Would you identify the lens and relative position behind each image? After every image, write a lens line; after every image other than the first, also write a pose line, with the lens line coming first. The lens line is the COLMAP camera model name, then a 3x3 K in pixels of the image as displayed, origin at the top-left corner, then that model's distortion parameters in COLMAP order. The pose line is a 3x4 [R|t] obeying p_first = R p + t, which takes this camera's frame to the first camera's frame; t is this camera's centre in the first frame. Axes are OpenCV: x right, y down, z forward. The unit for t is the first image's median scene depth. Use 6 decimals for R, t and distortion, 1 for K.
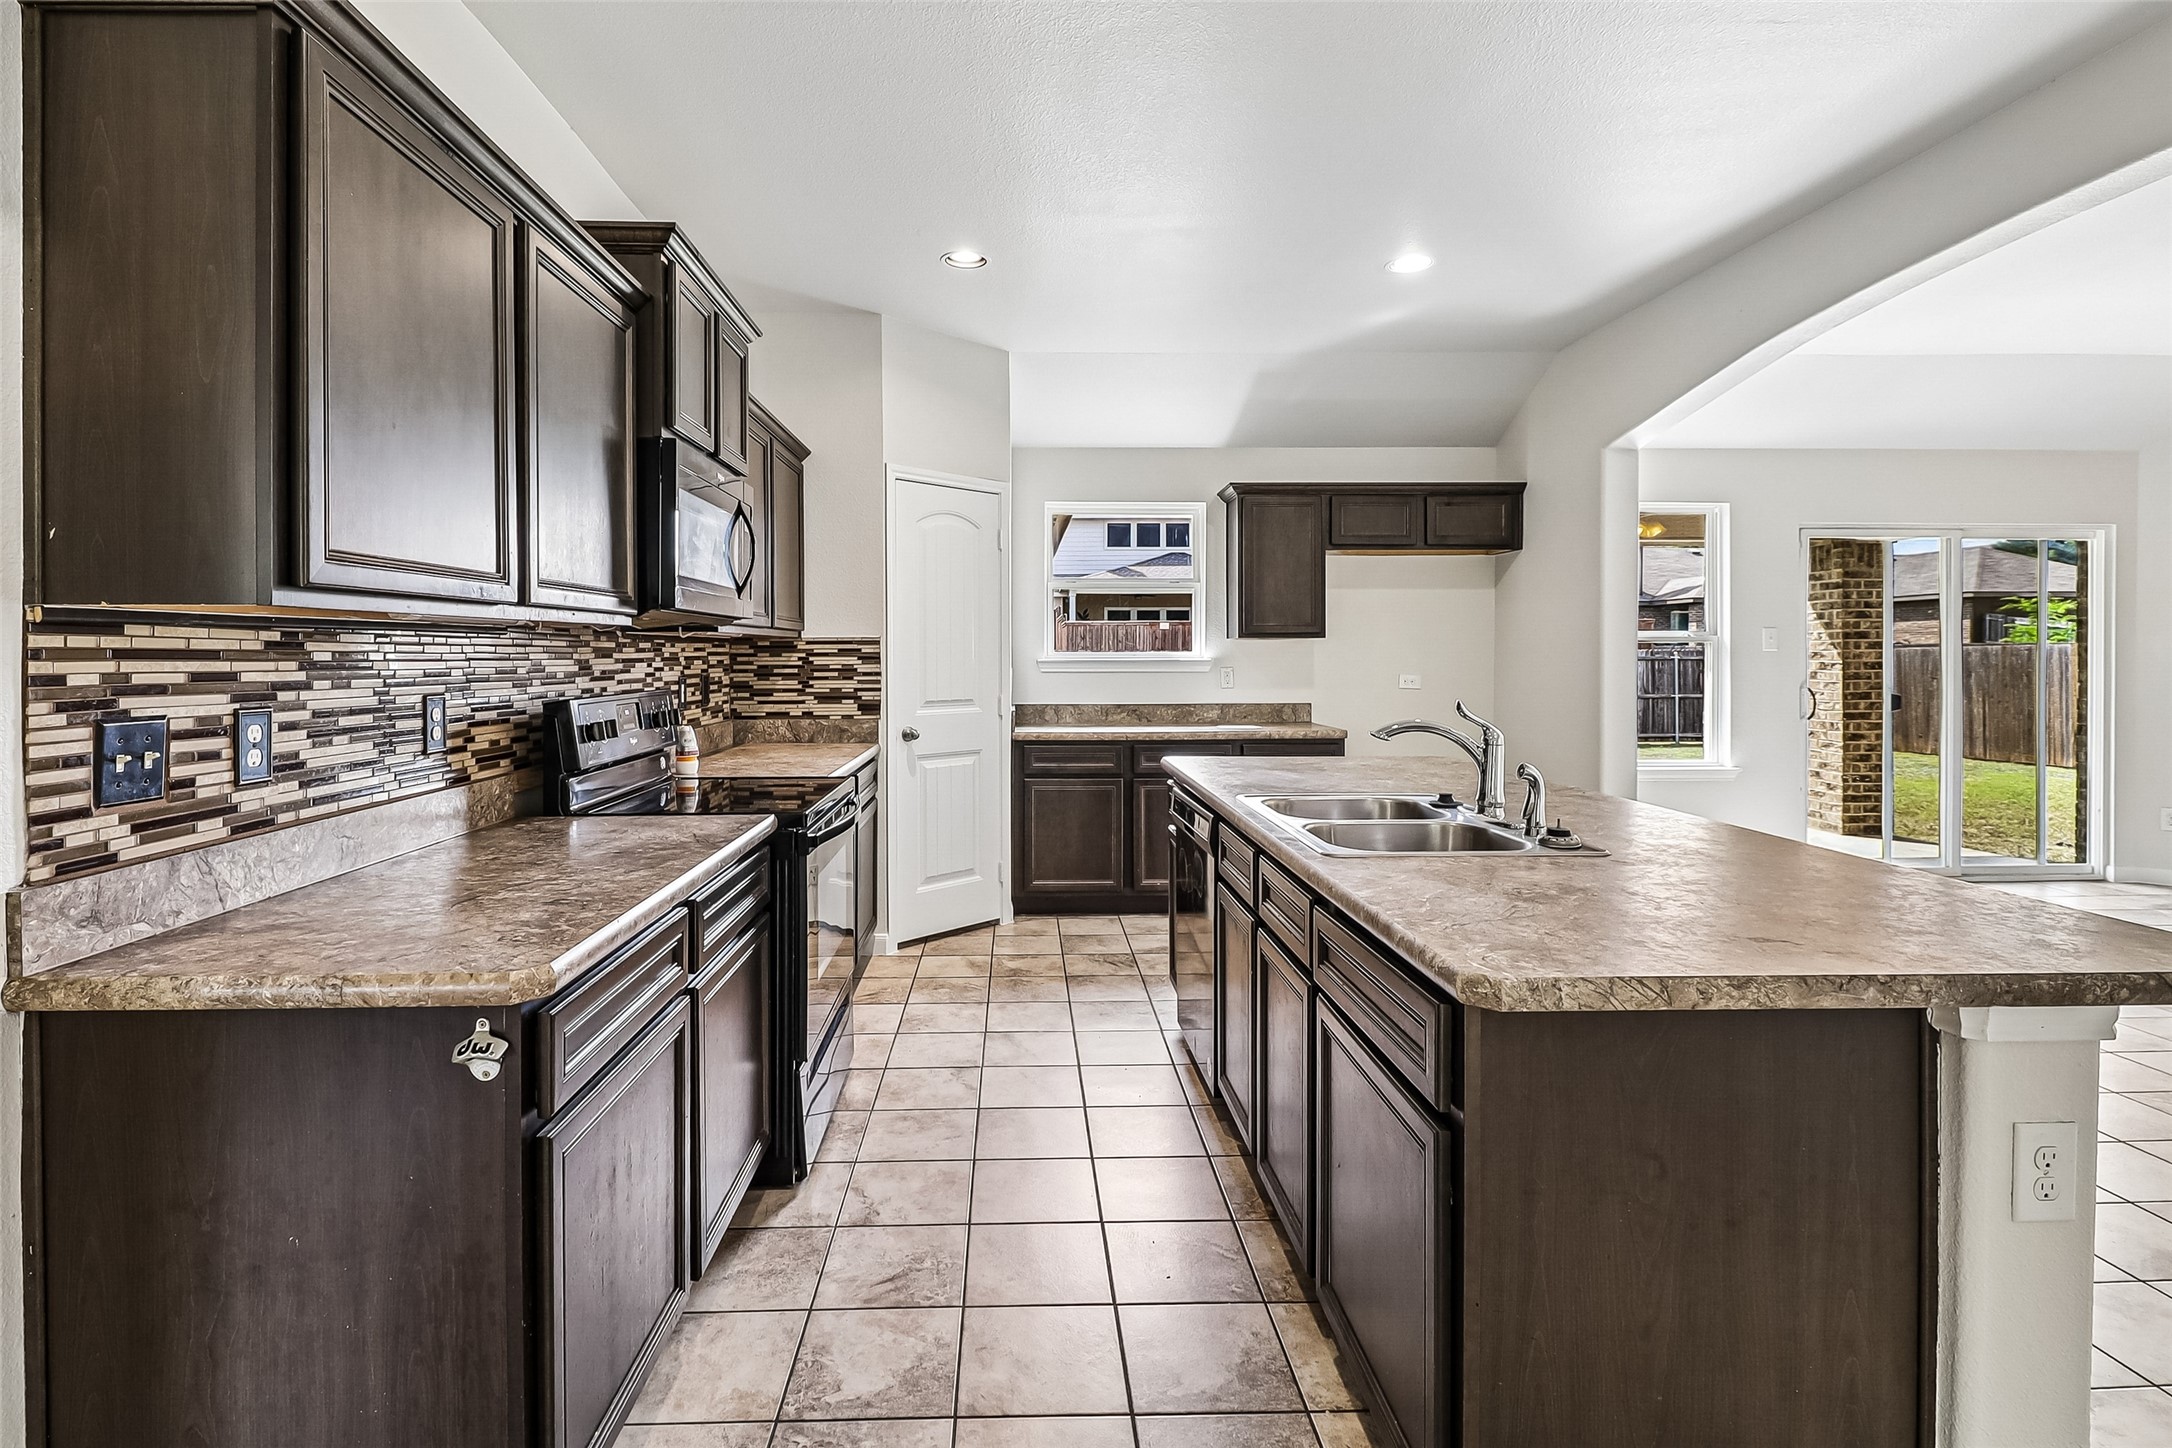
lens RADIAL K [[1059.5, 0, 1087.4], [0, 1059.5, 668.3], [0, 0, 1]] dist [0.018338, -0.012372]
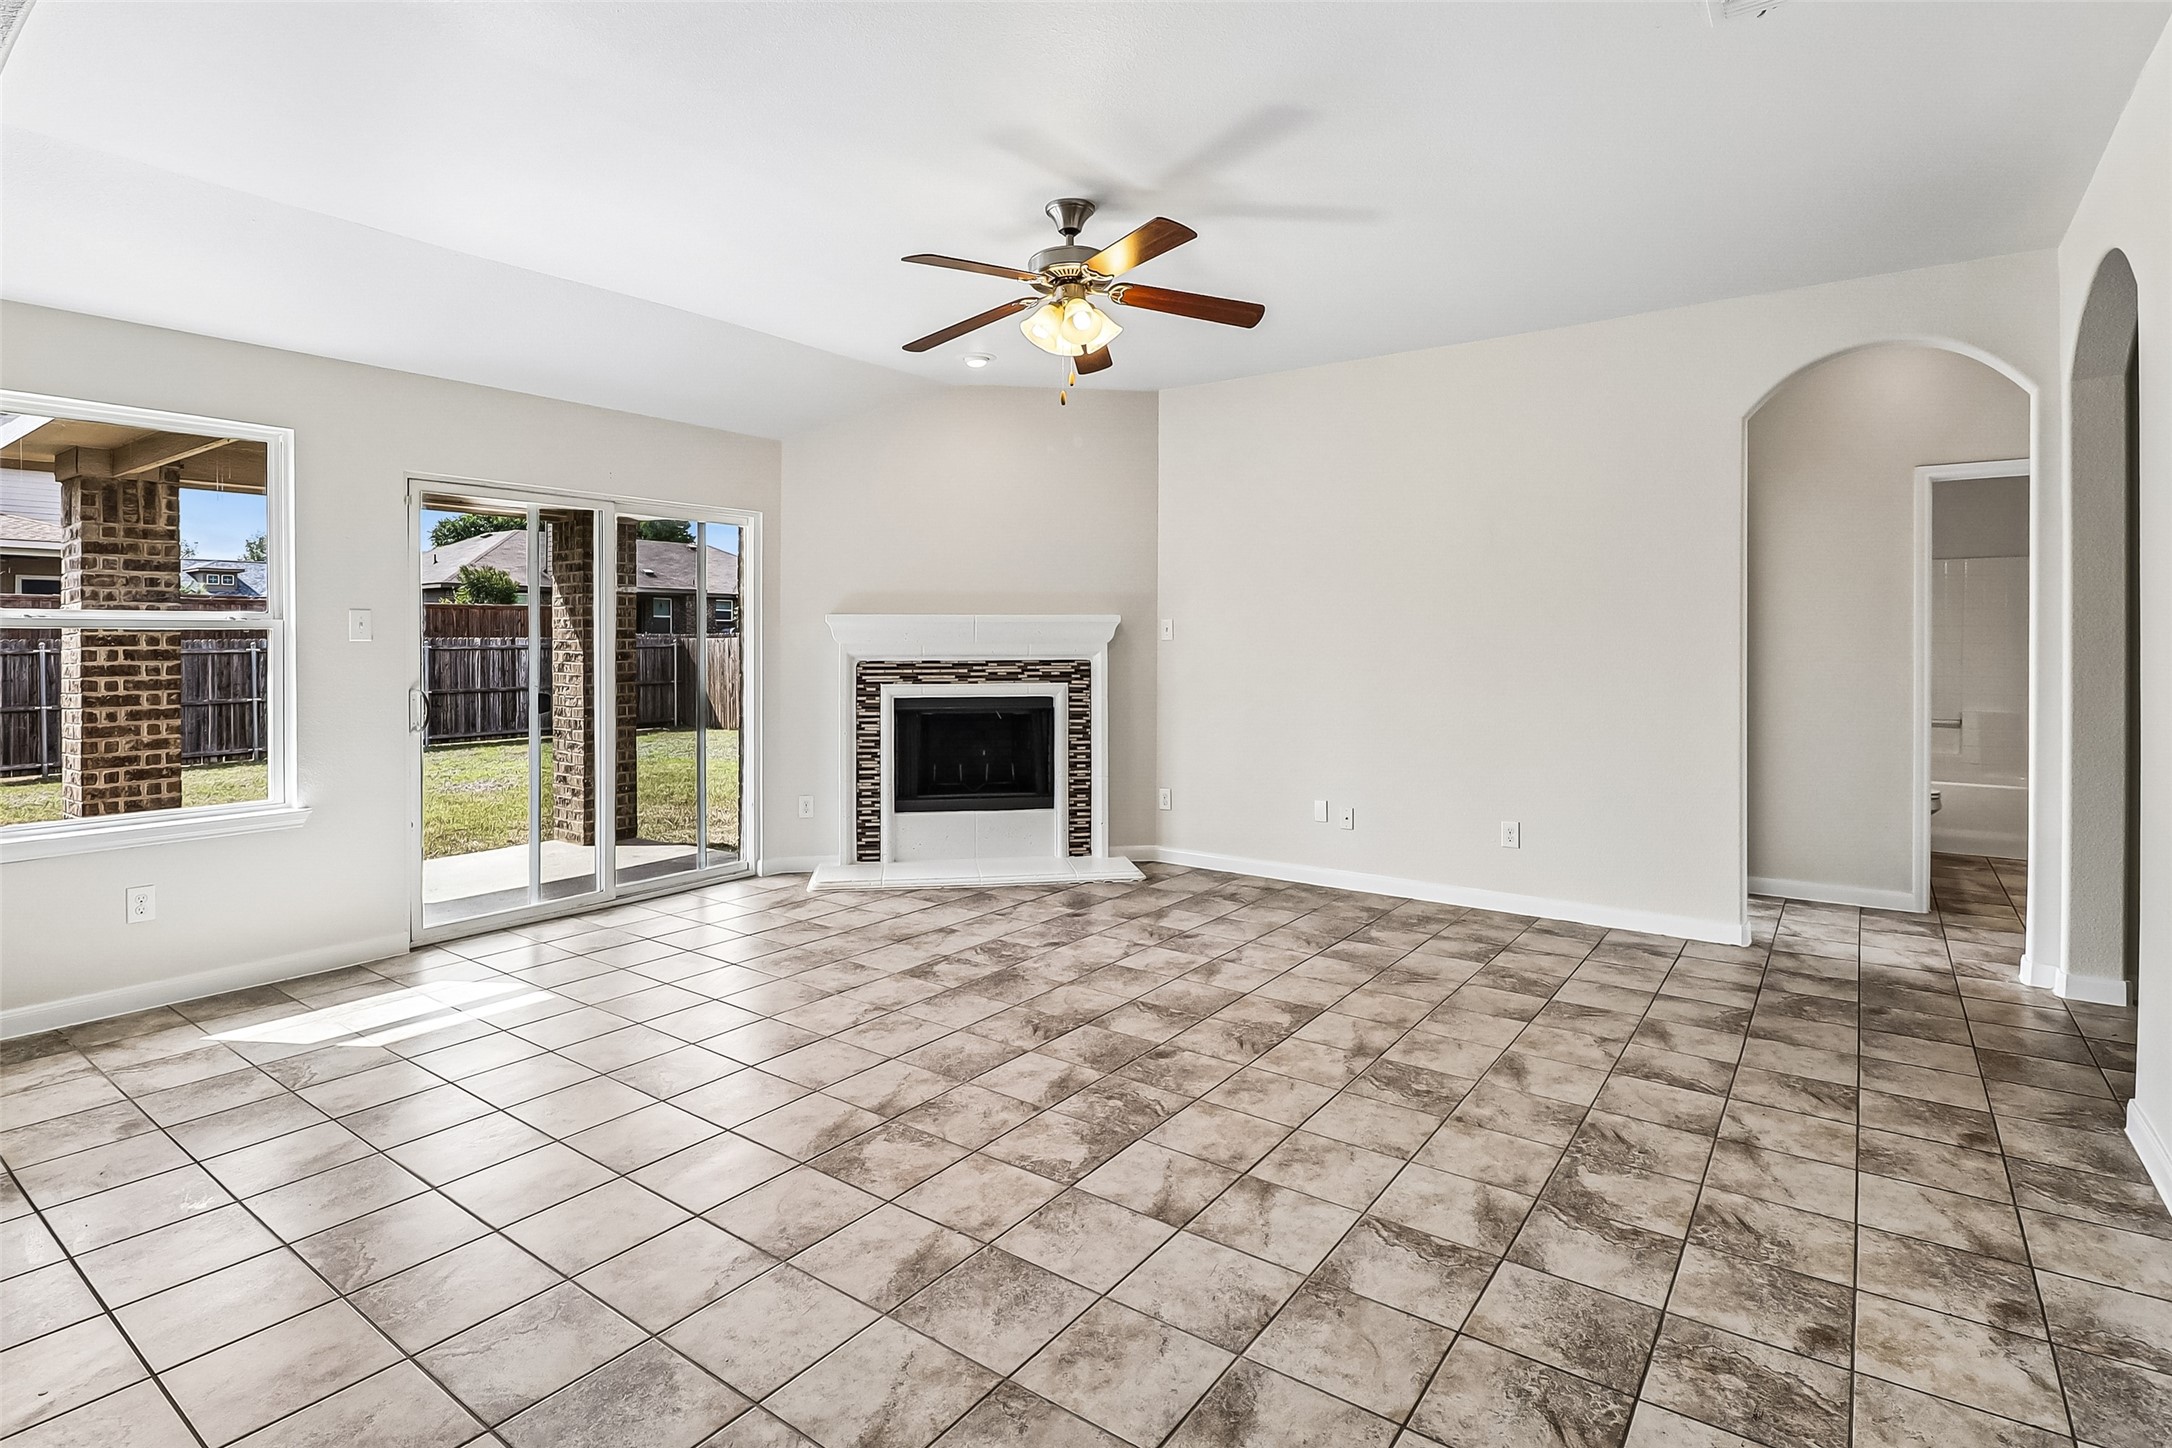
lens RADIAL K [[1057.5, 0, 1088.1], [0, 1057.5, 643.6], [0, 0, 1]] dist [0.000922, 0.000089]
pose [[0.631569, -0.003023, 0.775314, 1.360649], [0.012267, 0.999906, -0.006094, -0.013796], [-0.775223, 0.013359, 0.631546, 0.517019]]
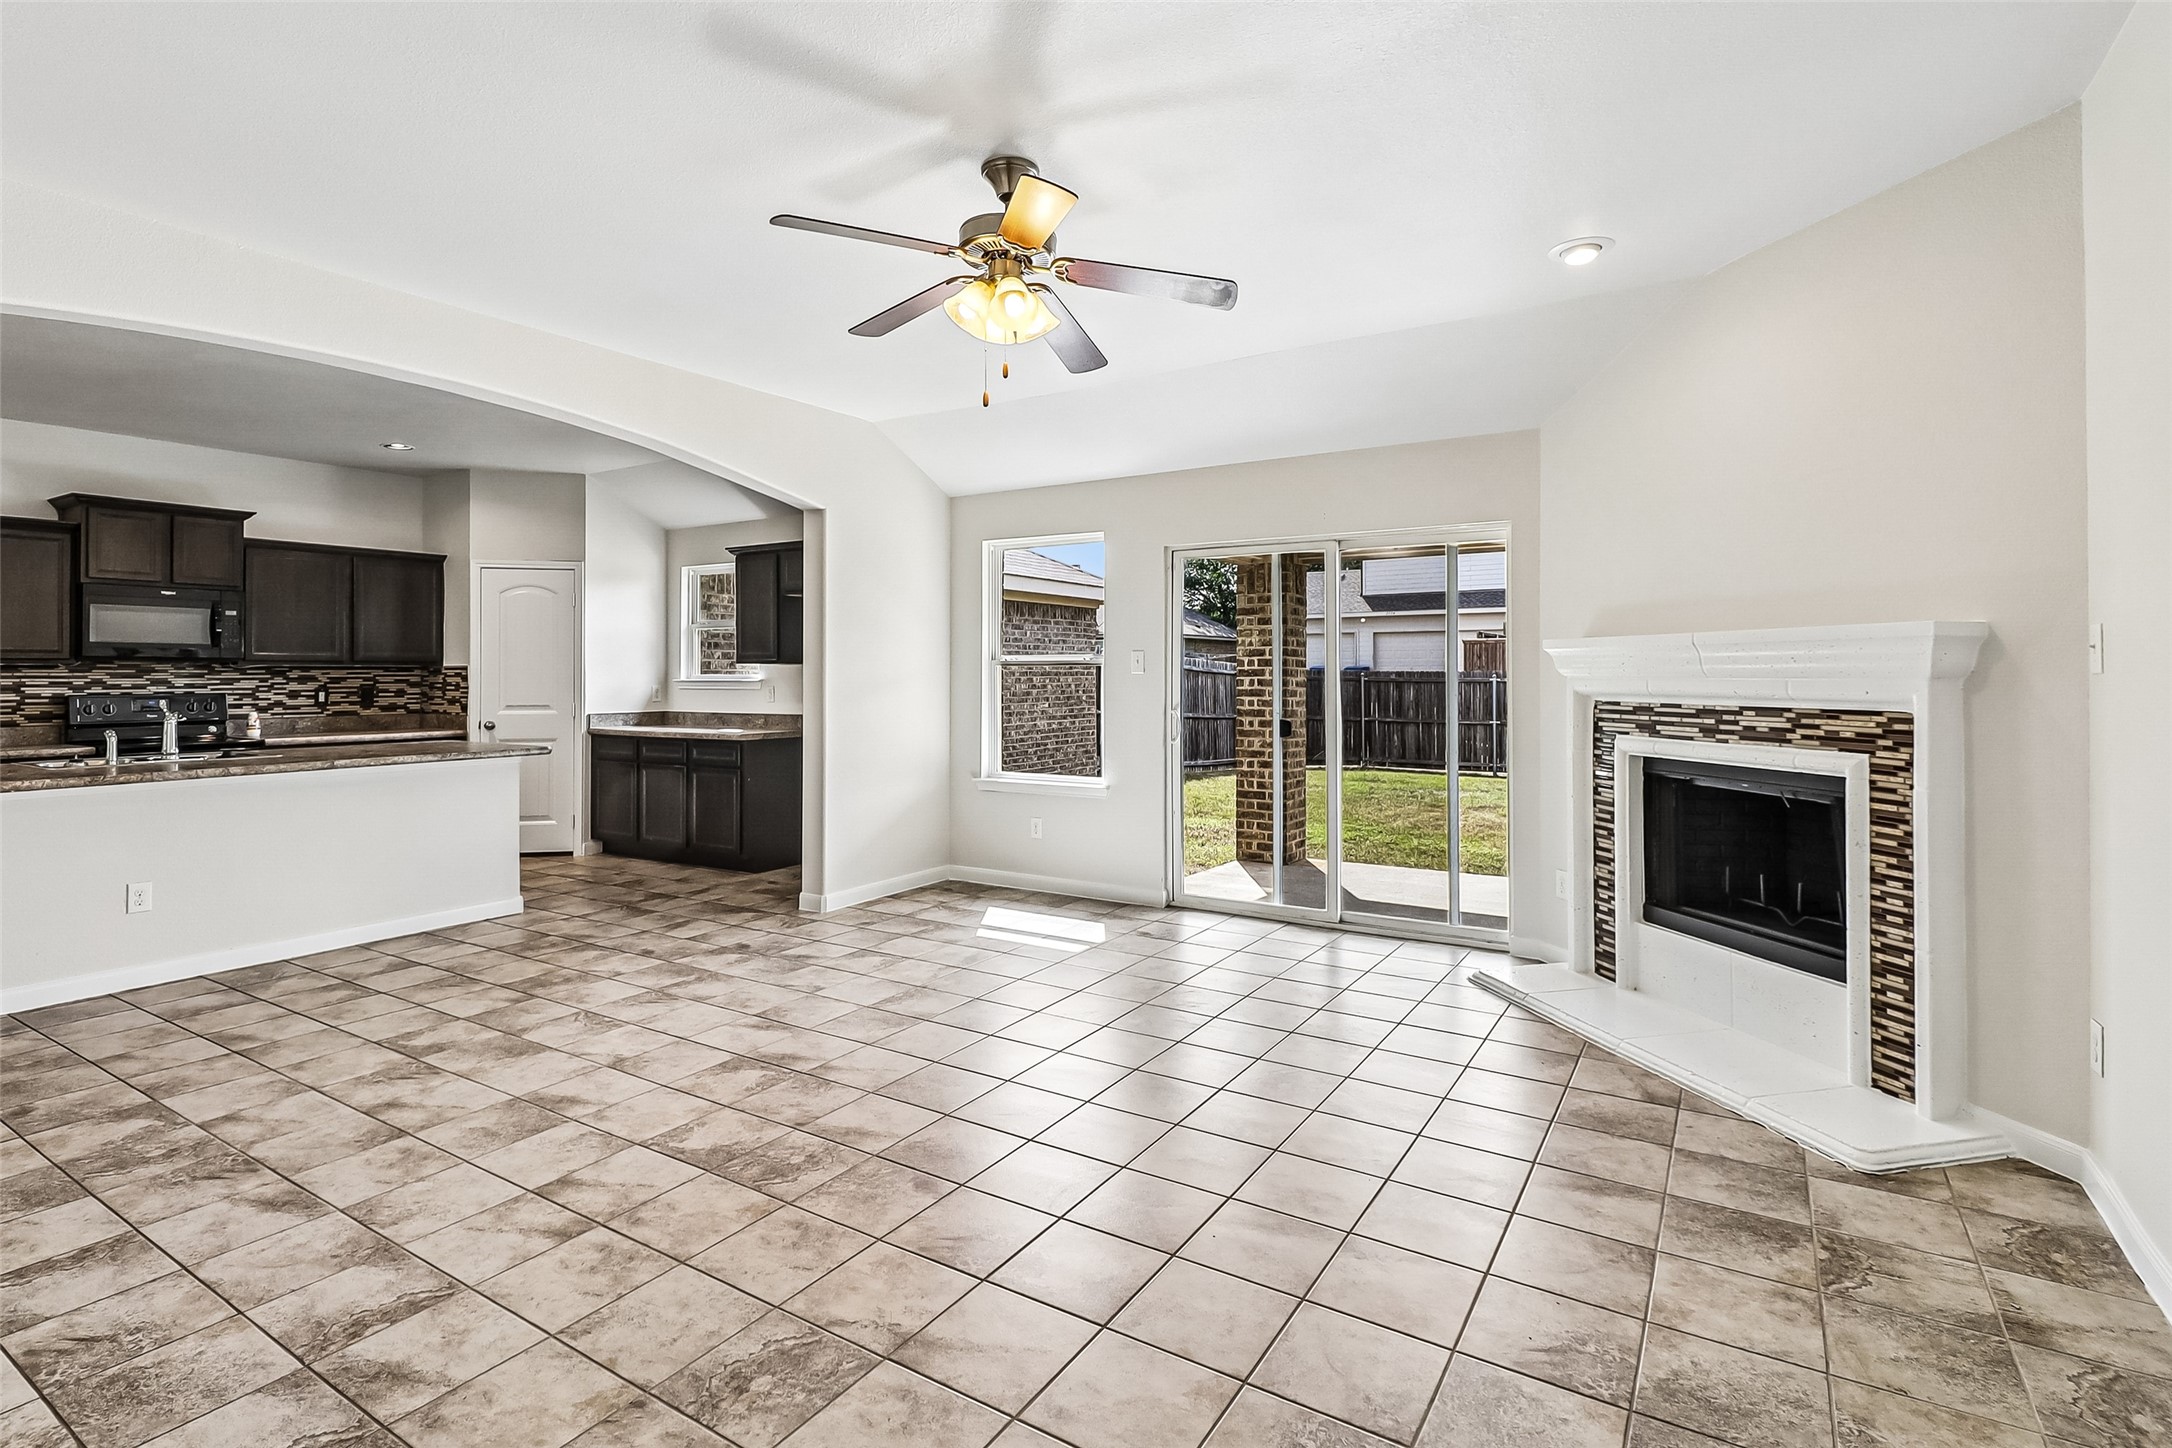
lens RADIAL K [[1059.5, 0, 1087.4], [0, 1059.5, 668.3], [0, 0, 1]] dist [0.018338, -0.012372]
pose [[0.813208, -0.002788, -0.581966, 3.556334], [-0.008289, 0.999832, -0.016373, -0.013688], [0.581913, 0.018138, 0.813048, 0.492714]]
